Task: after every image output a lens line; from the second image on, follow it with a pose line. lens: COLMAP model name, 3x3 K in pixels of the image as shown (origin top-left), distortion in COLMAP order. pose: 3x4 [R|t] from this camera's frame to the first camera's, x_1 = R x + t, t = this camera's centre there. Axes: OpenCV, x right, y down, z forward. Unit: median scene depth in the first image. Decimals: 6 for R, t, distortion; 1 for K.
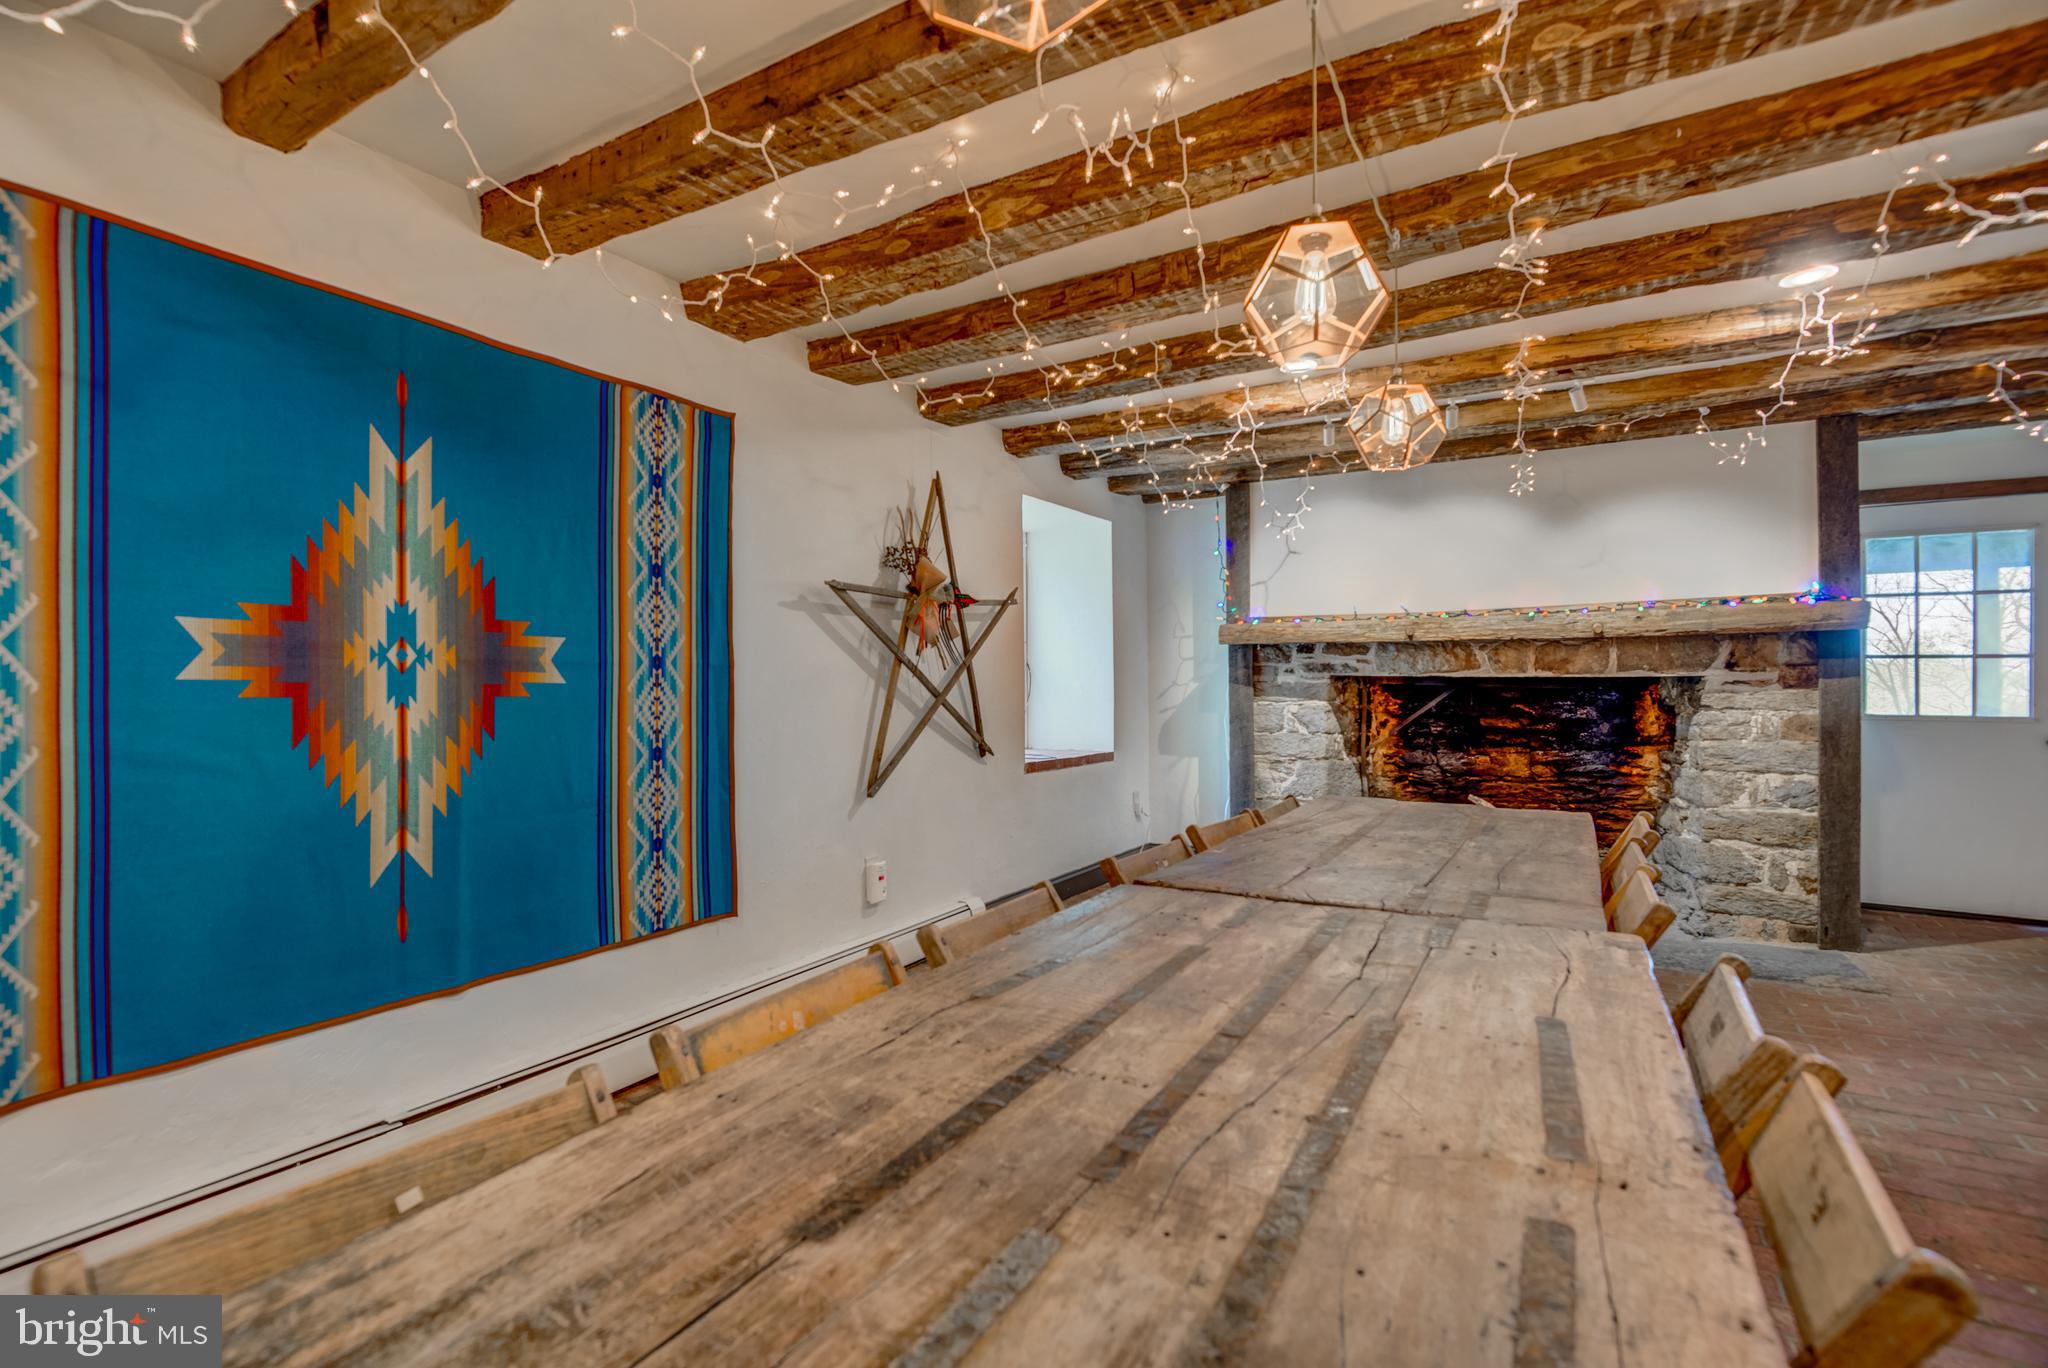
lens RADIAL K [[934.1, 0, 1020.0], [0, 934.1, 688.7], [0, 0, 1]] dist [0.001917, 0.000298]
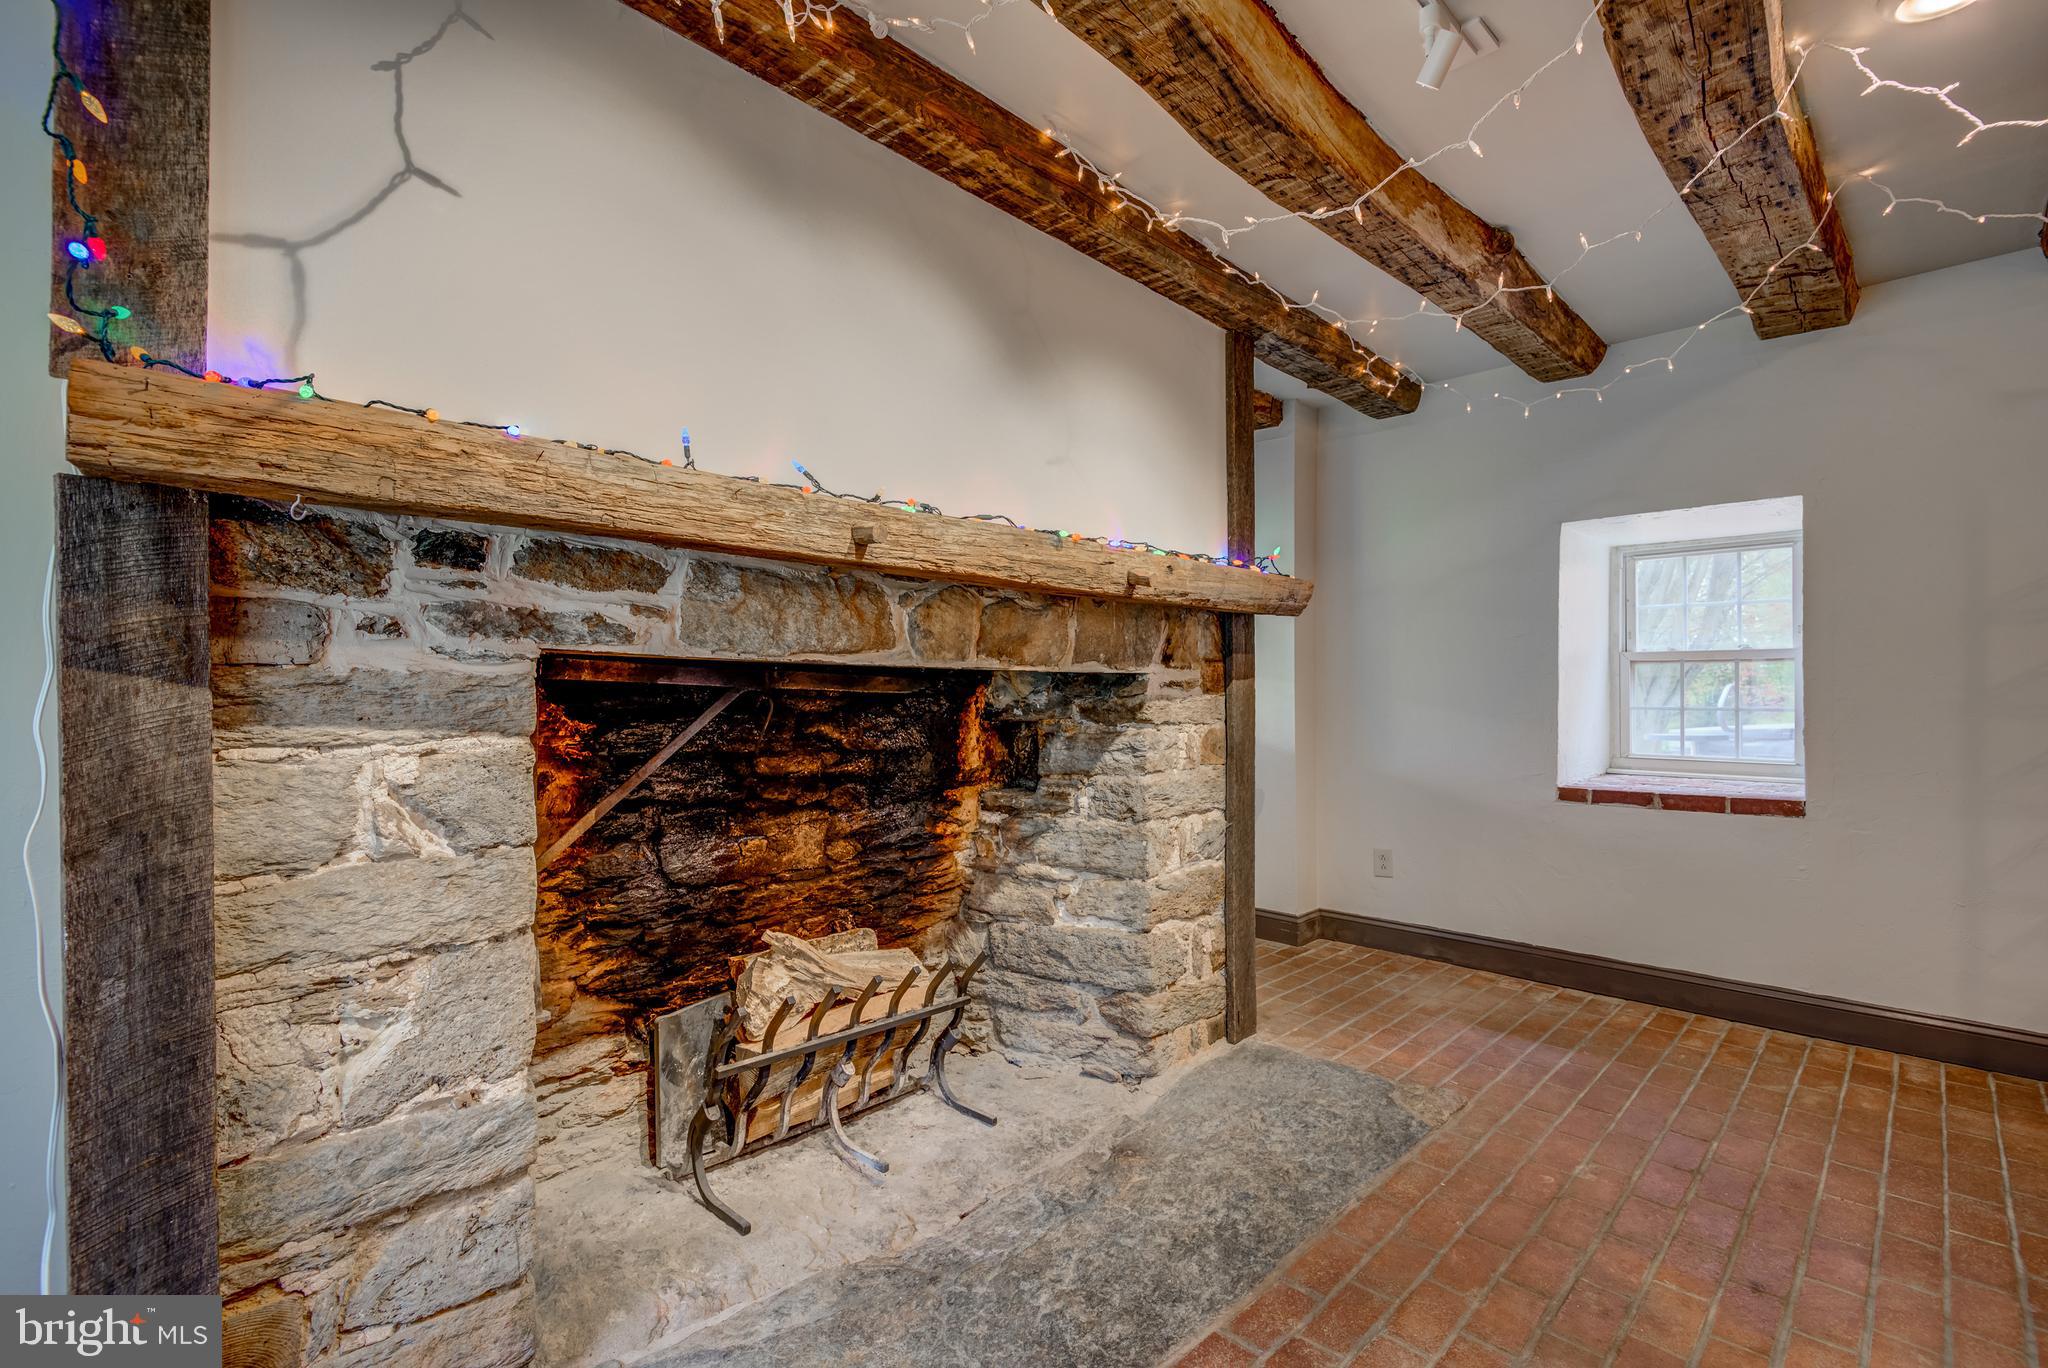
lens RADIAL K [[934.1, 0, 1028.0], [0, 934.1, 697.7], [0, 0, 1]] dist [0.001917, 0.000298]
pose [[0.236054, -0.006068, 0.971721, 0.079033], [-0.000228, 0.999980, 0.006300, -0.000855], [-0.971740, -0.001709, 0.236048, 0.789743]]
